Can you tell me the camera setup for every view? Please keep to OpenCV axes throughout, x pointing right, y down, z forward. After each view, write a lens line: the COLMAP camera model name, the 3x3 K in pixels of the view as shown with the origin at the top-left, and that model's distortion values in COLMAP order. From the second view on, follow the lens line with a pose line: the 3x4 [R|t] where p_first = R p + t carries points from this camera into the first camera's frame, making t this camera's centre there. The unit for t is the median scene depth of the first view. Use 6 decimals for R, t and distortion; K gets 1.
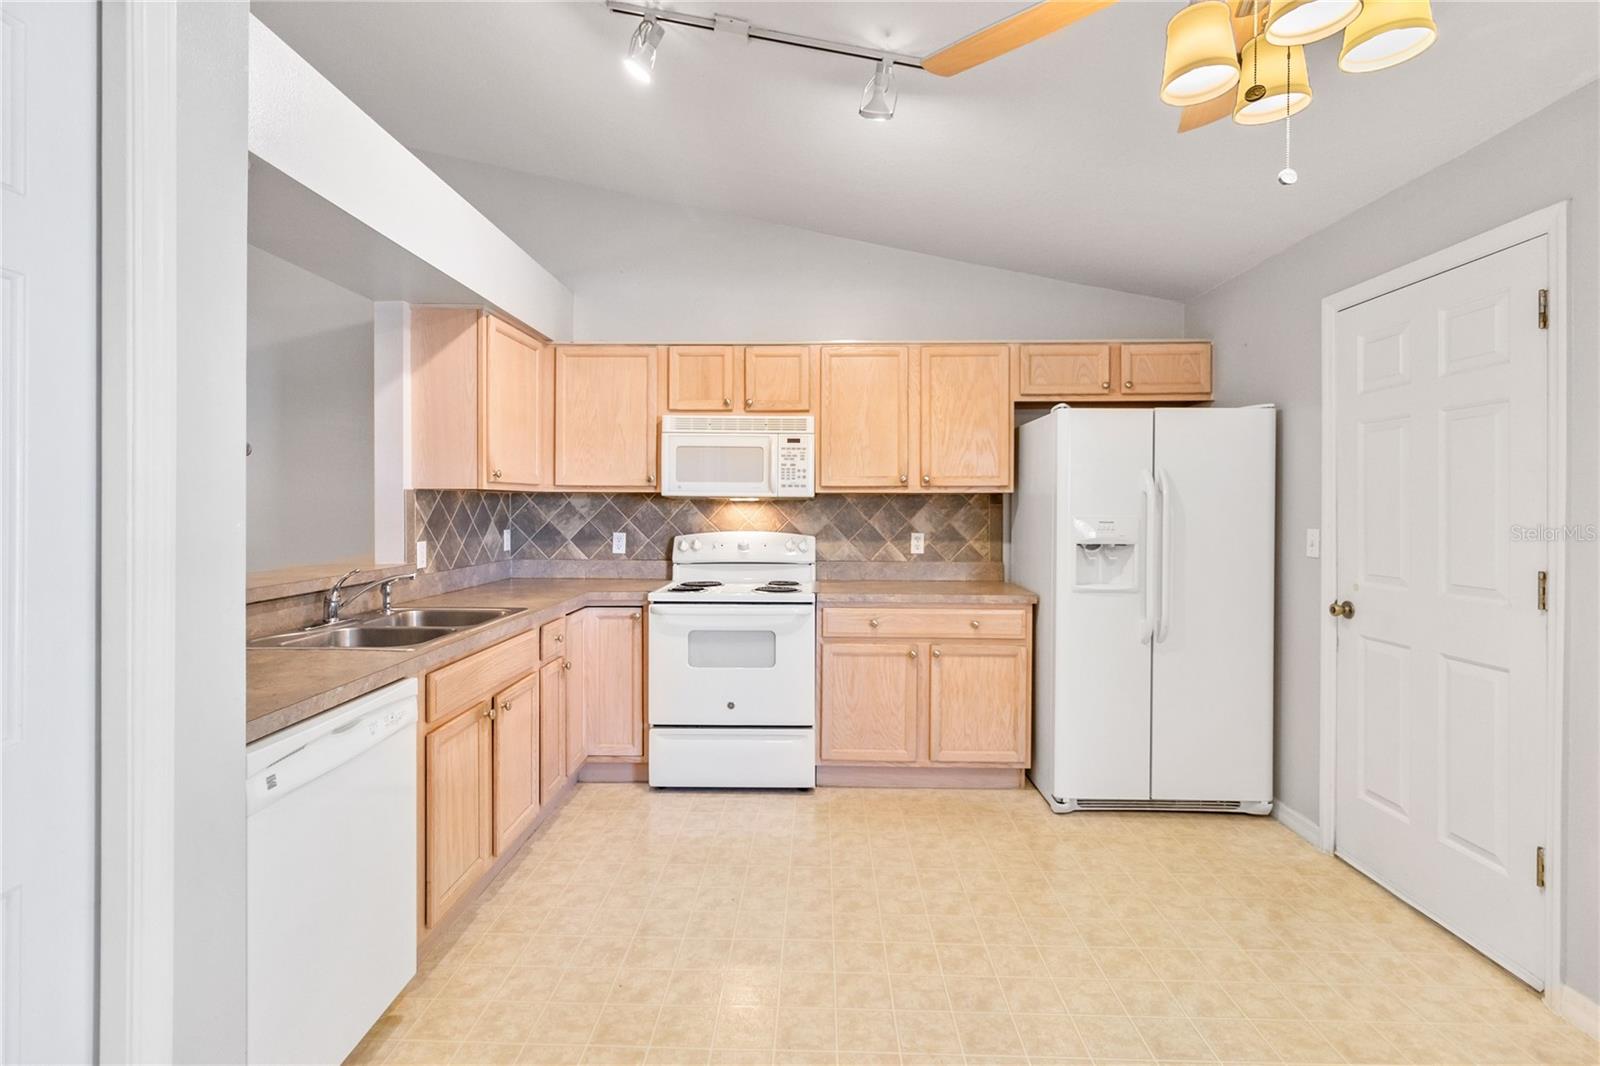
lens RADIAL K [[742.1, 0, 801.1], [0, 742.1, 511.3], [0, 0, 1]] dist [0.000077, 0.000585]
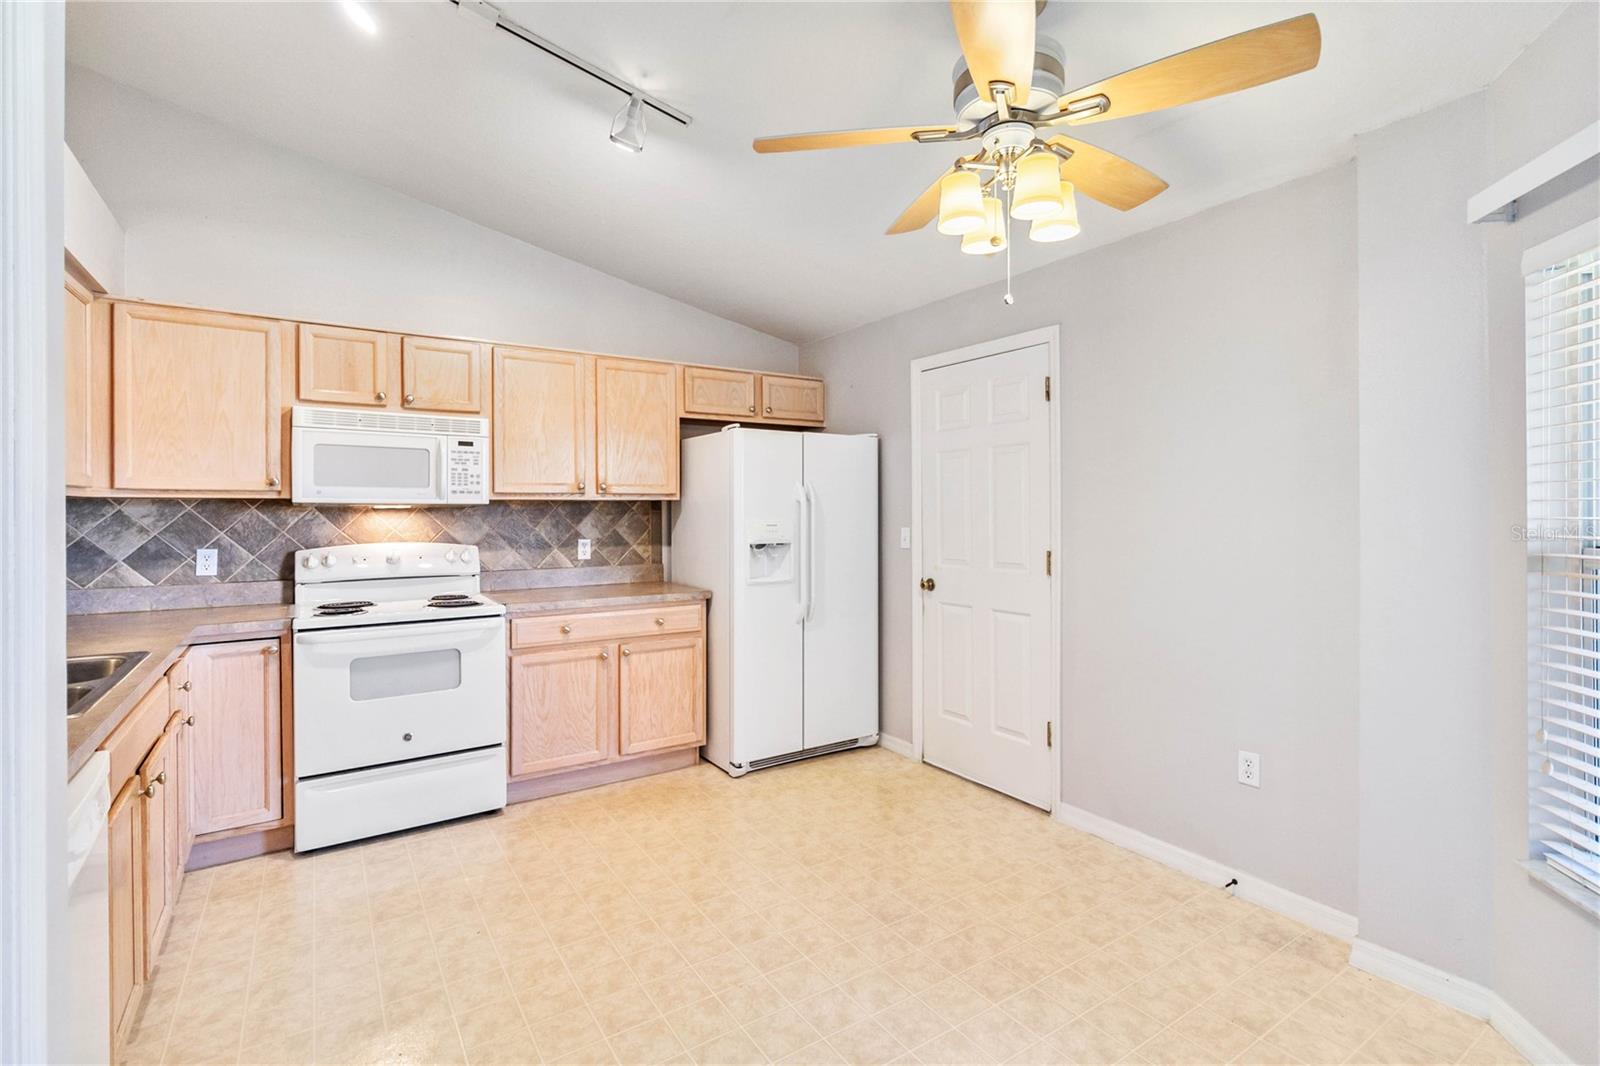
lens RADIAL K [[736.9, 0, 804.3], [0, 736.9, 515.9], [0, 0, 1]] dist [0.000003, 0.000610]
pose [[0.817892, -0.009357, 0.575296, -0.195584], [0.009557, 0.999951, 0.002676, -0.002673], [-0.575293, 0.003309, 0.817941, -0.002805]]
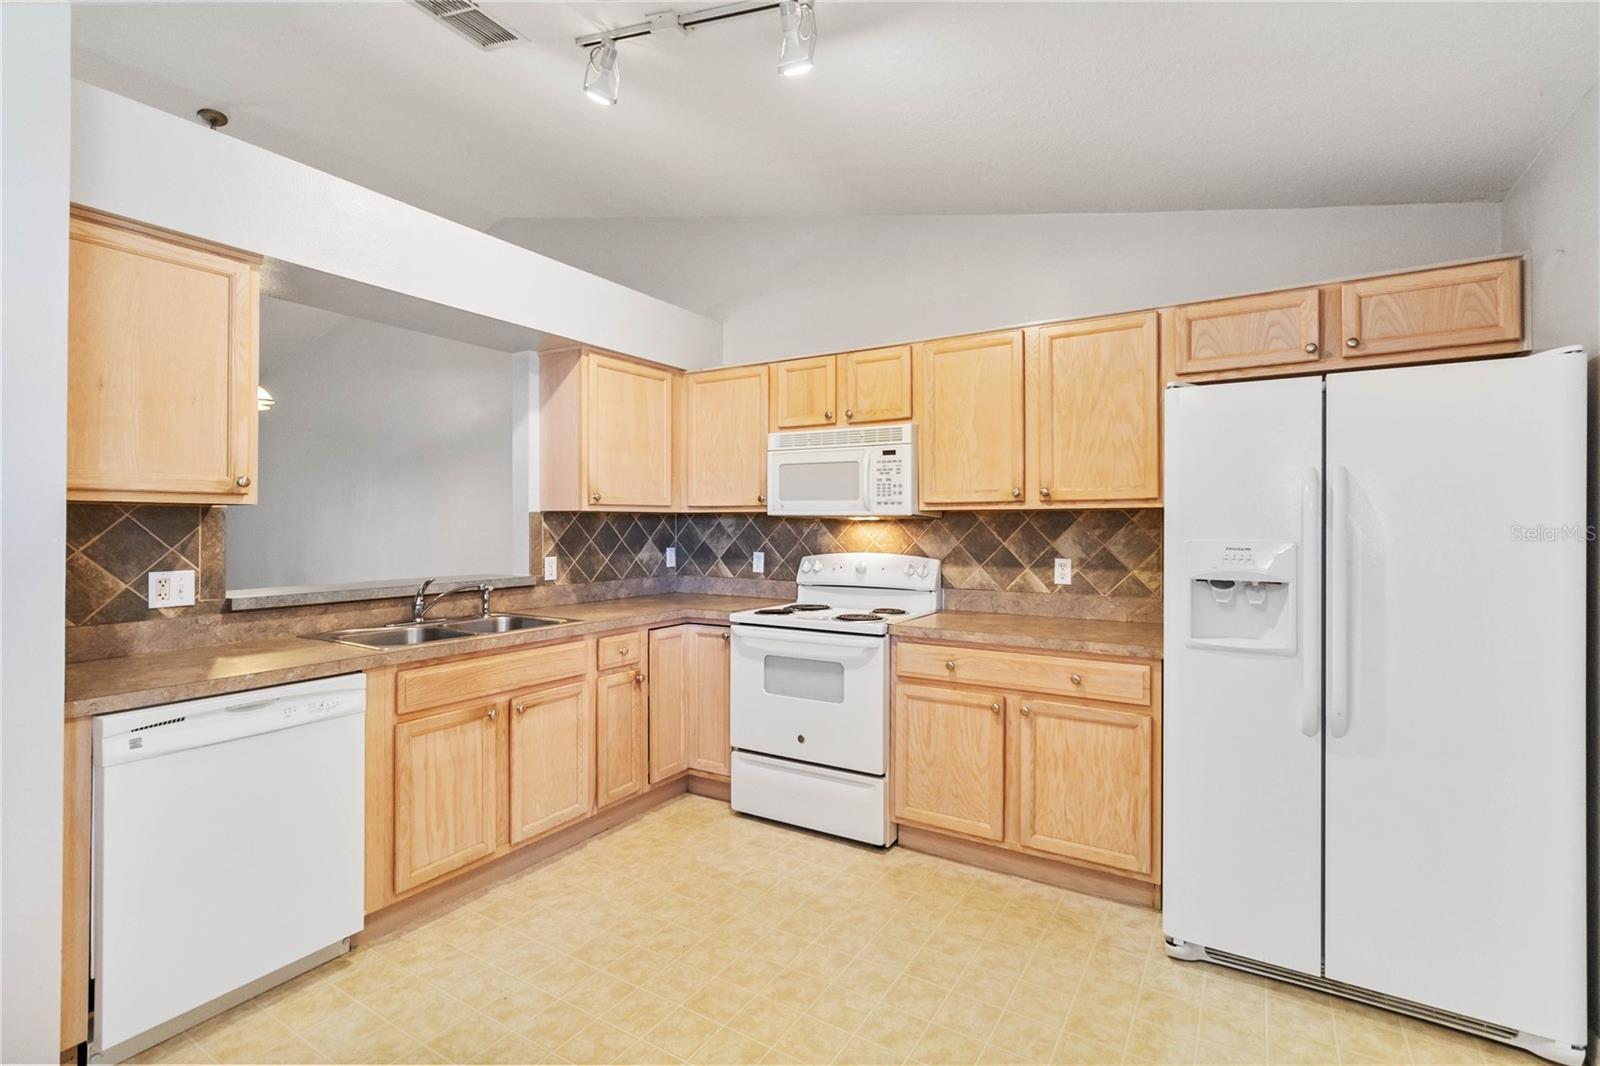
lens RADIAL K [[737.0, 0, 804.5], [0, 737.0, 521.4], [0, 0, 1]] dist [0.000569, 0.001060]
pose [[0.864435, -0.004189, -0.502728, 0.348227], [-0.001946, 0.999930, -0.011678, -0.001567], [0.502741, 0.011074, 0.864366, 0.181209]]
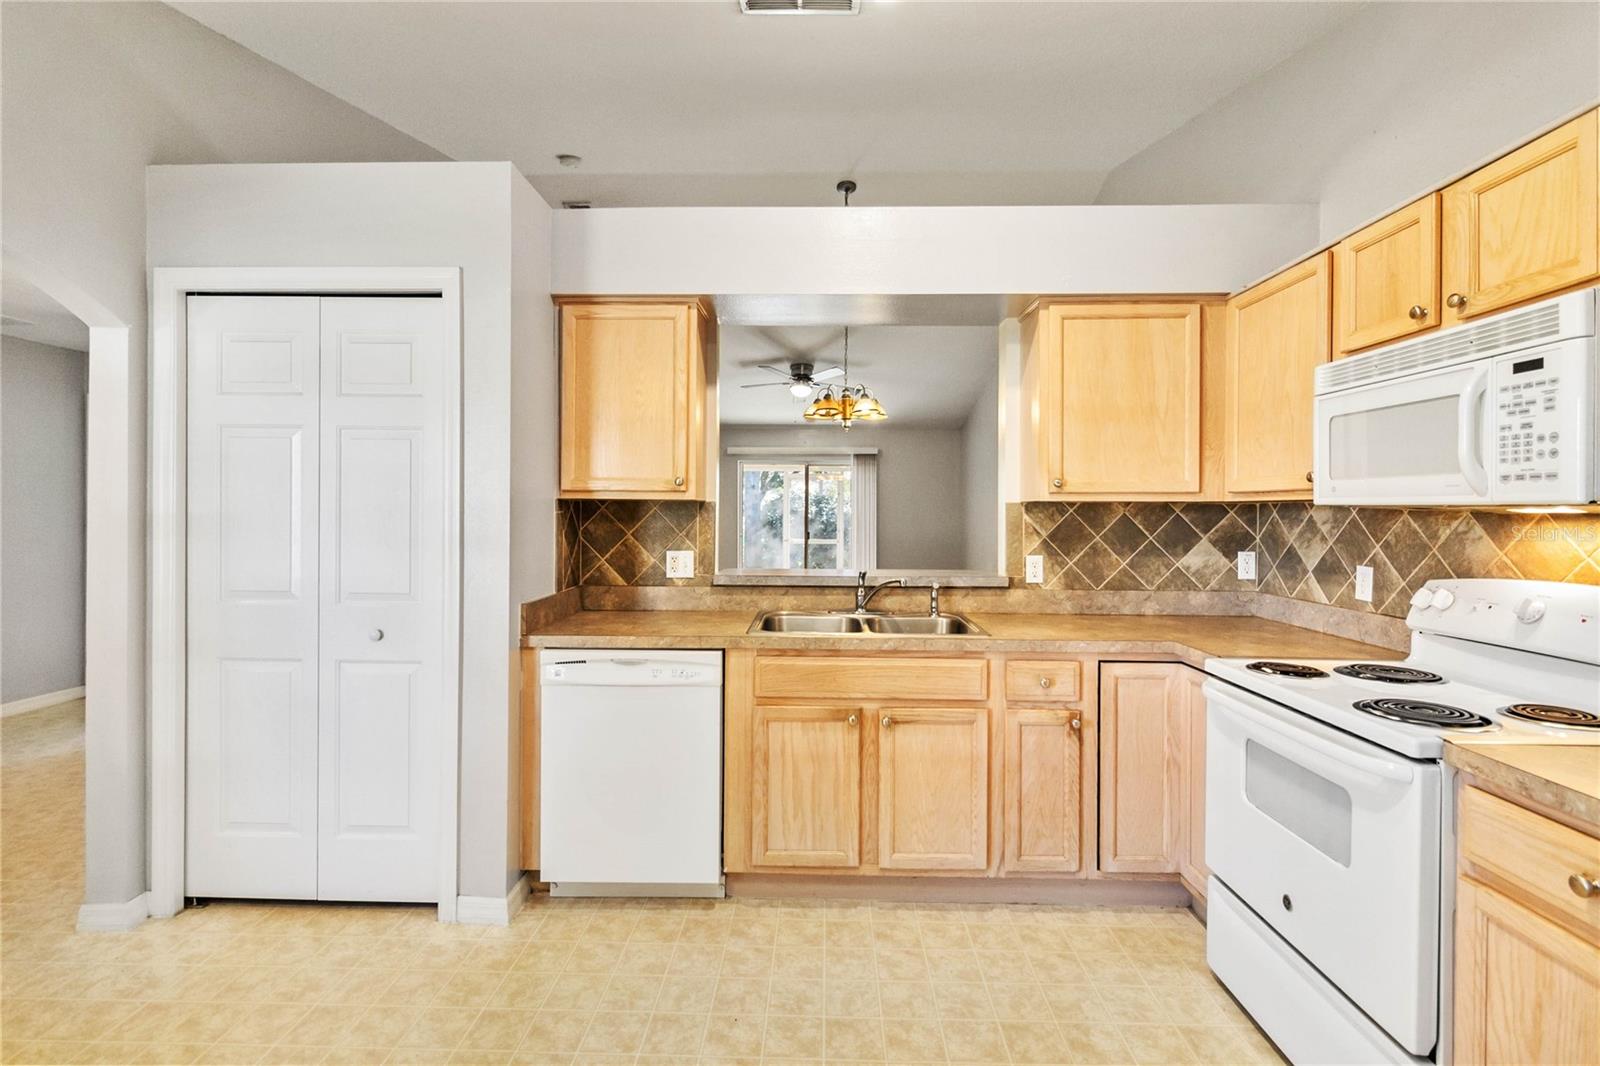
lens RADIAL K [[736.9, 0, 804.3], [0, 736.9, 515.9], [0, 0, 1]] dist [0.000003, 0.000610]
pose [[-0.004750, 0.002249, -0.999986, 0.397000], [-0.012961, 0.999913, 0.002310, -0.008556], [0.999905, 0.012971, -0.004720, 0.605357]]
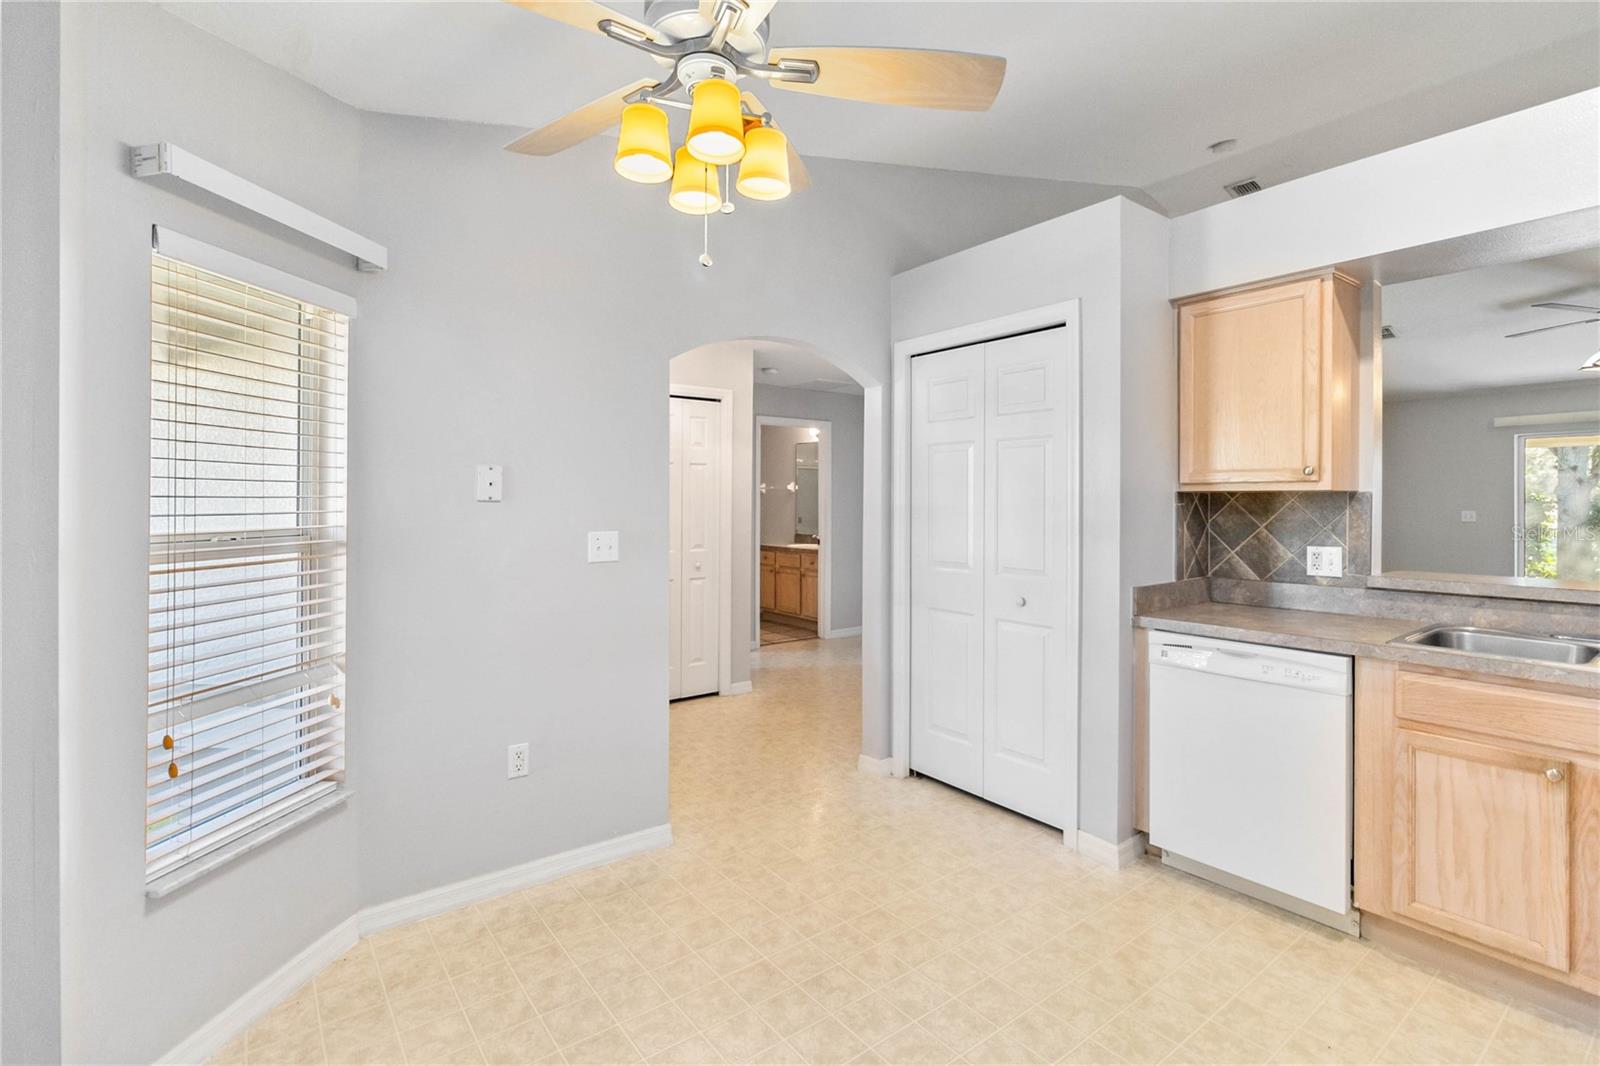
lens RADIAL K [[743.2, 0, 804.4], [0, 743.2, 499.3], [0, 0, 1]] dist [-0.000408, -0.000115]
pose [[-0.783346, -0.007019, -0.621546, 0.456507], [-0.008054, 0.999967, -0.001141, -0.008680], [0.621534, 0.004112, -0.783377, 0.728823]]
